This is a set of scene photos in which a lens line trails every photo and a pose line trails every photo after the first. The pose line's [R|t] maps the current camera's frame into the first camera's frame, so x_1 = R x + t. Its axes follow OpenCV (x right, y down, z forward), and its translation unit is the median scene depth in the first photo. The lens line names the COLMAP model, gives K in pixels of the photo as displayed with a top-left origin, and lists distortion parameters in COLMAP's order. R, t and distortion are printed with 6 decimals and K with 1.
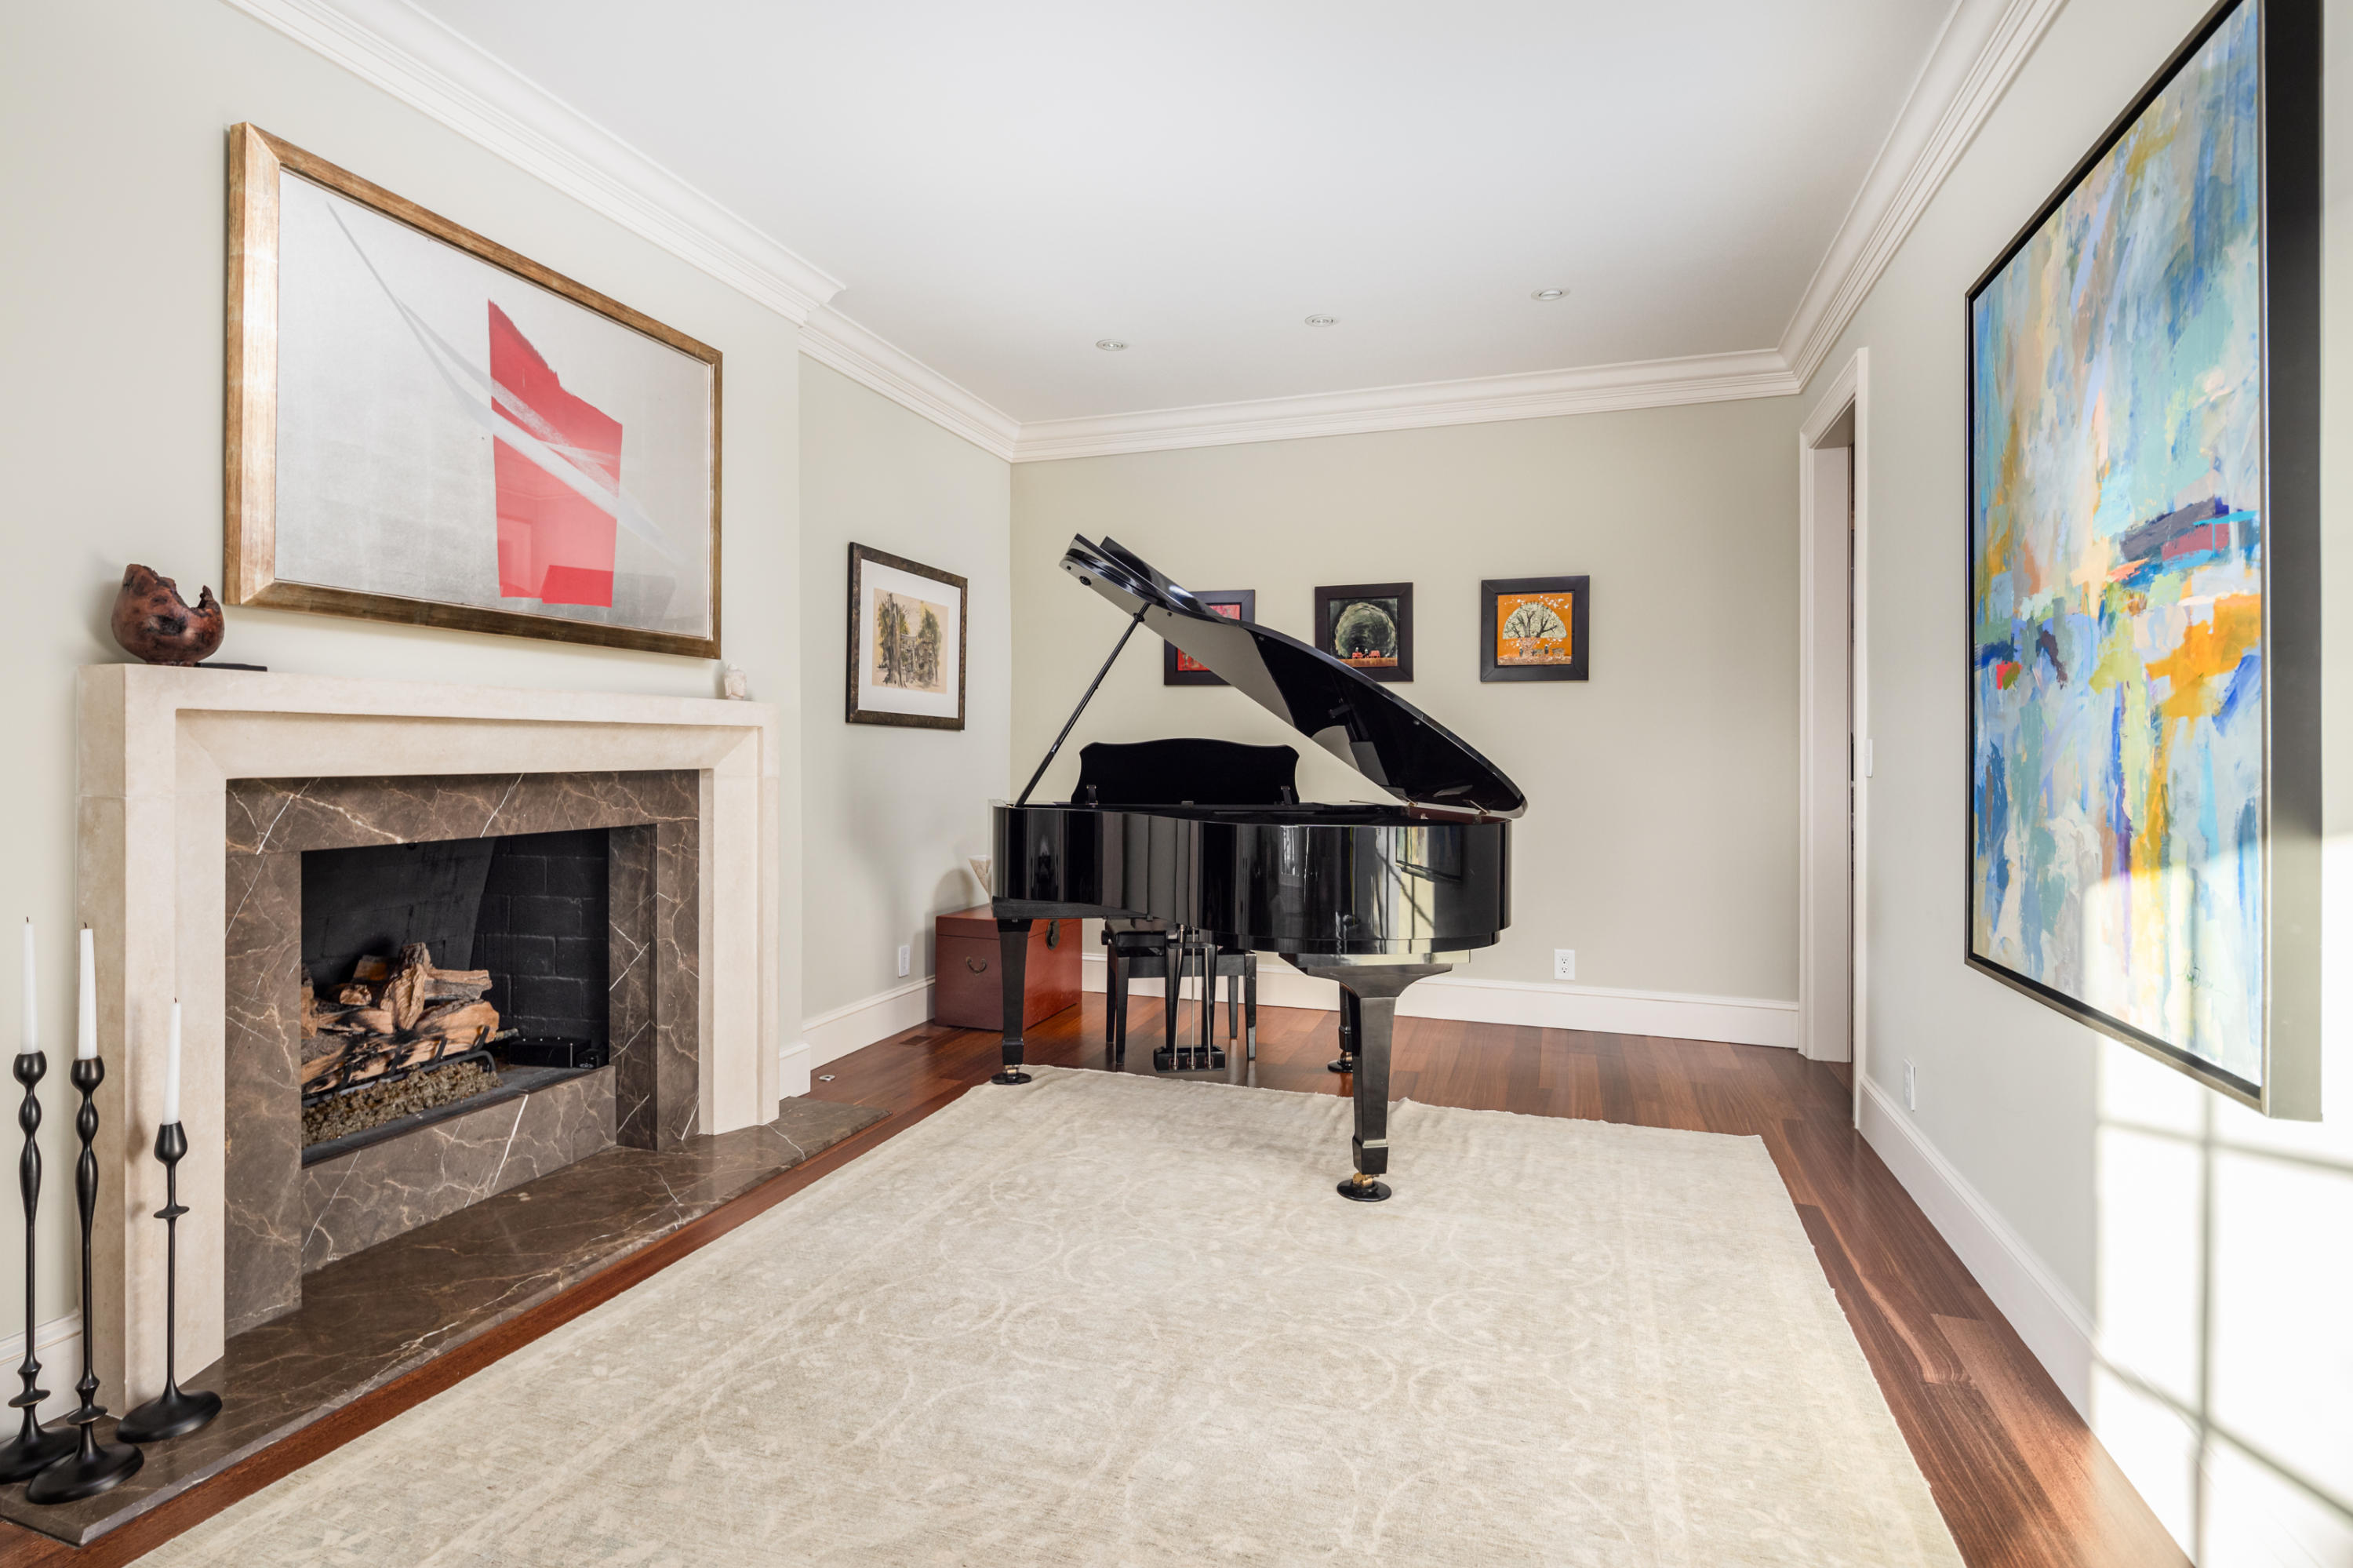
lens RADIAL K [[1157.6, 0, 1173.6], [0, 1157.6, 764.9], [0, 0, 1]] dist [0.001209, -0.002372]
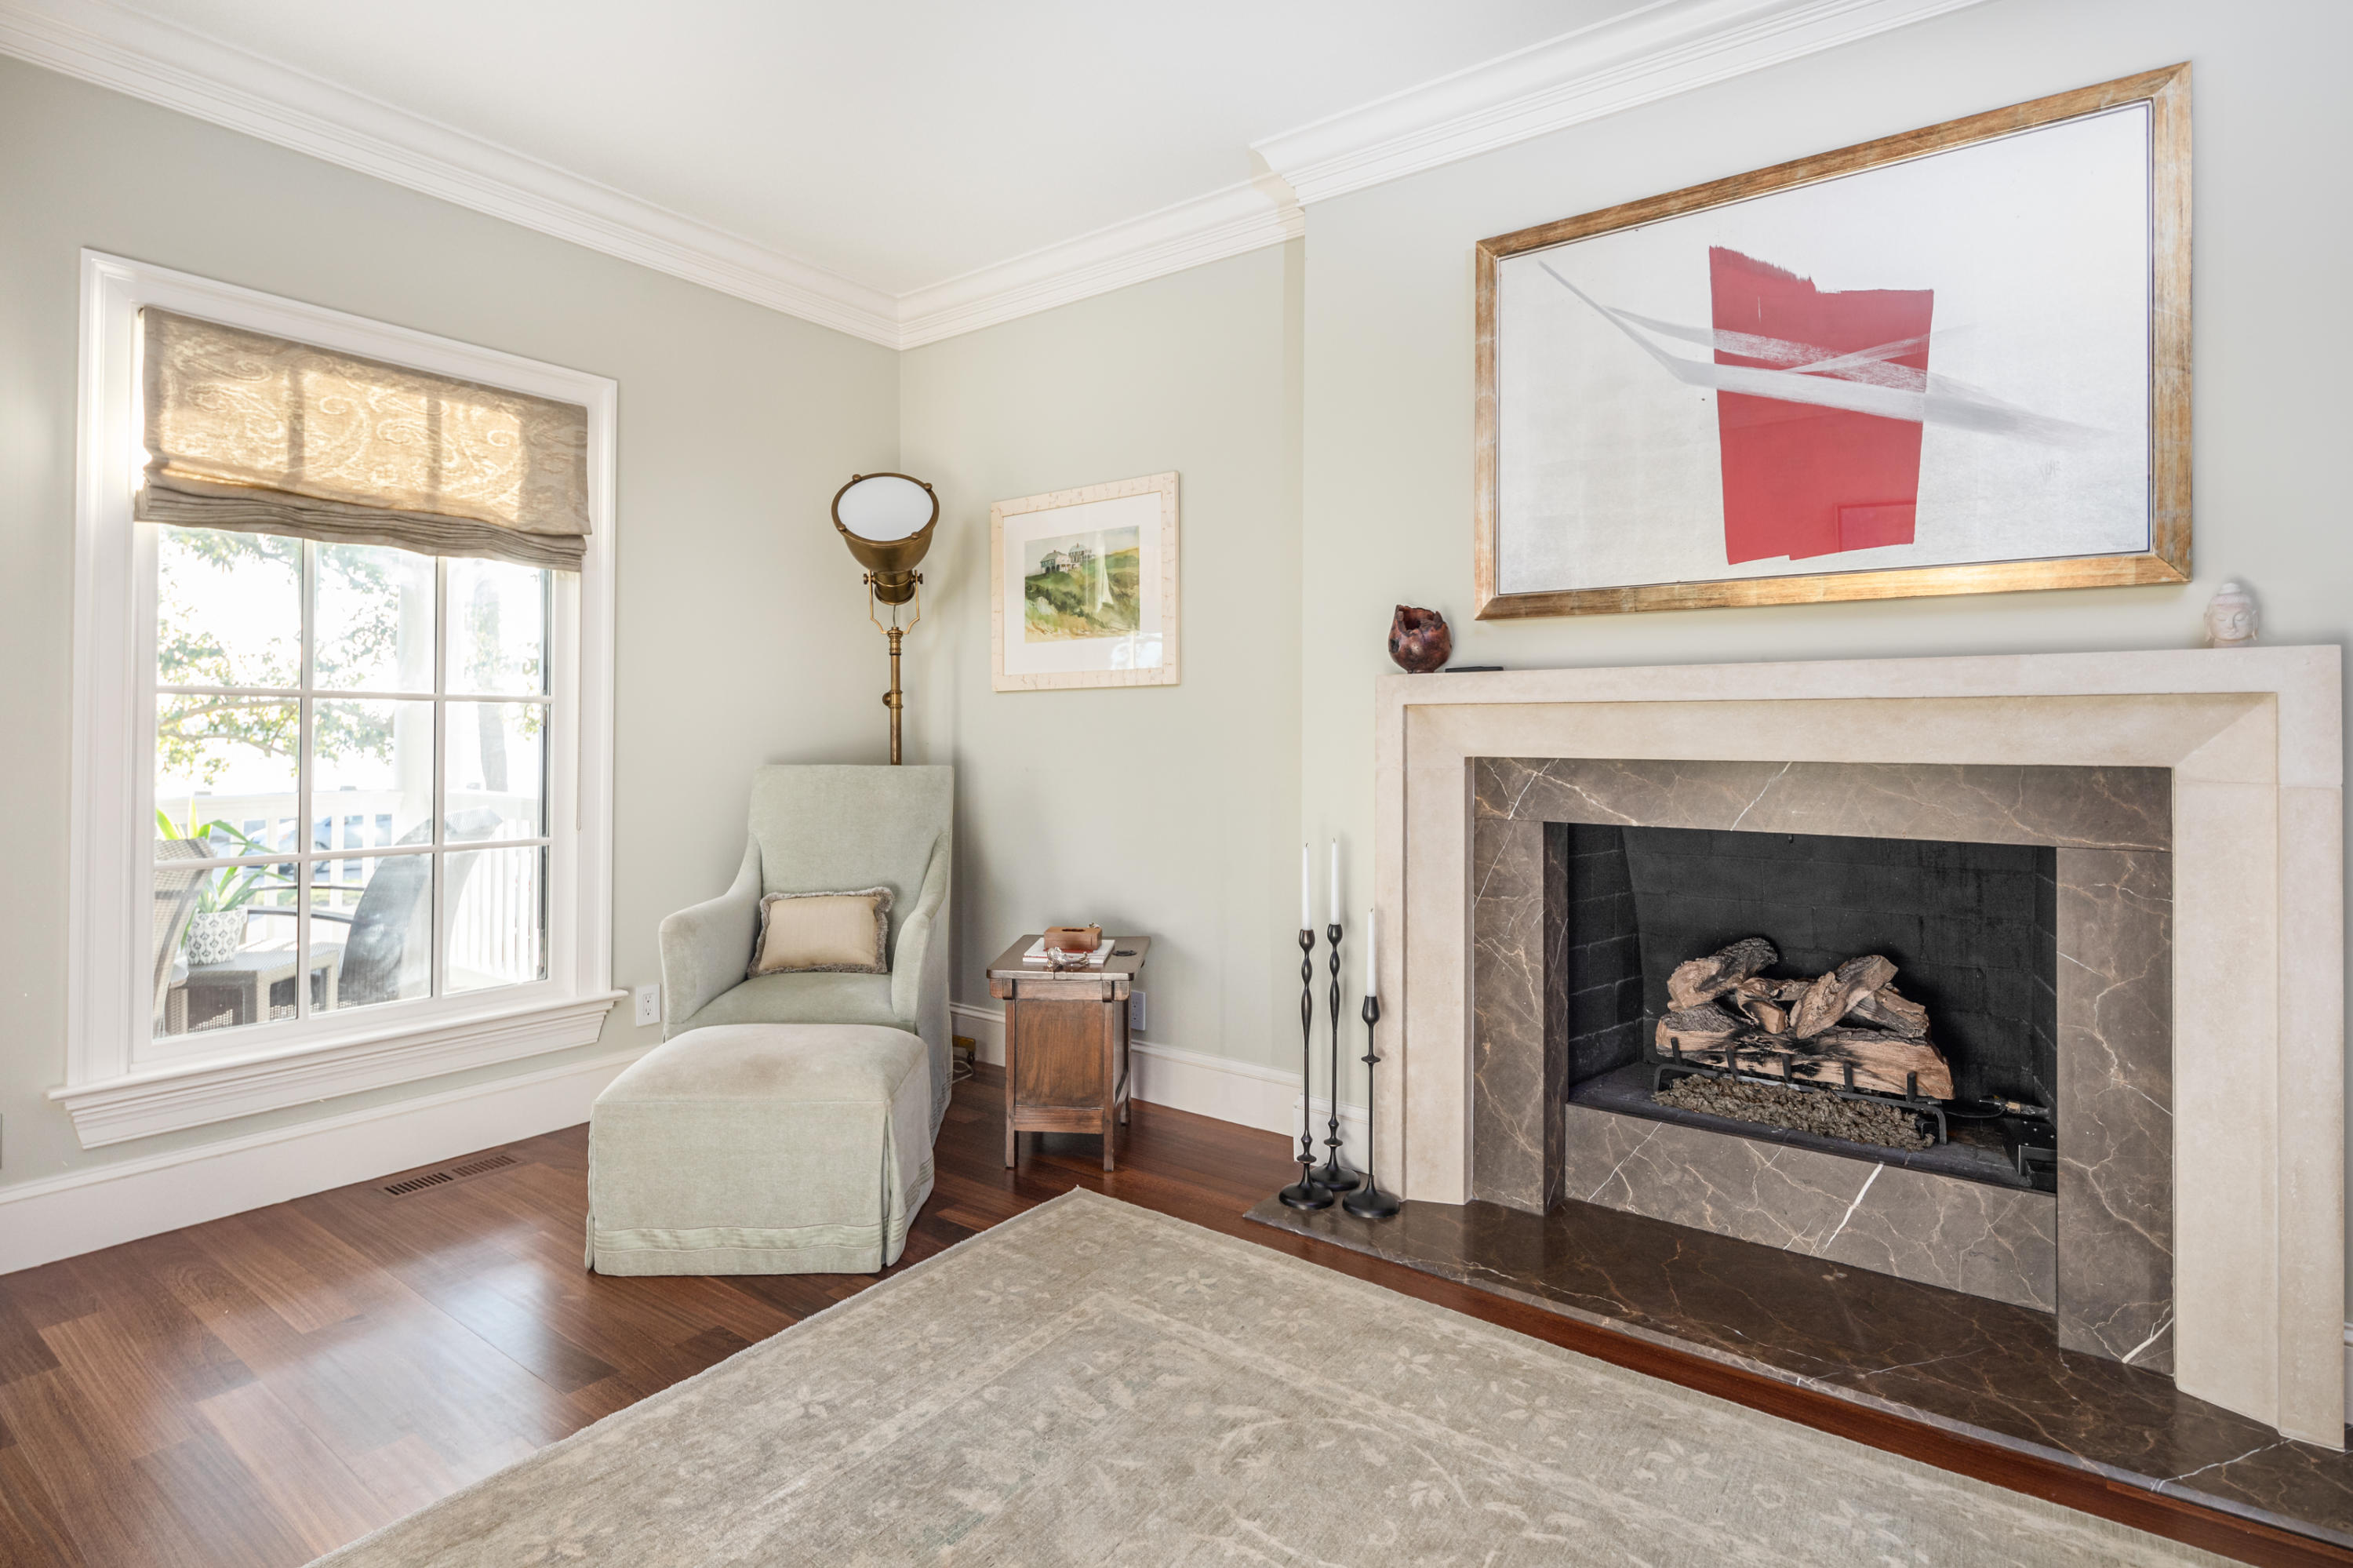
lens RADIAL K [[1157.6, 0, 1139.2], [0, 1157.6, 726.2], [0, 0, 1]] dist [0.001209, -0.002372]
pose [[-0.321774, -0.012989, -0.946728, 0.443570], [-0.017655, 0.999814, -0.007717, -0.004688], [0.946652, 0.014231, -0.321943, 0.910557]]
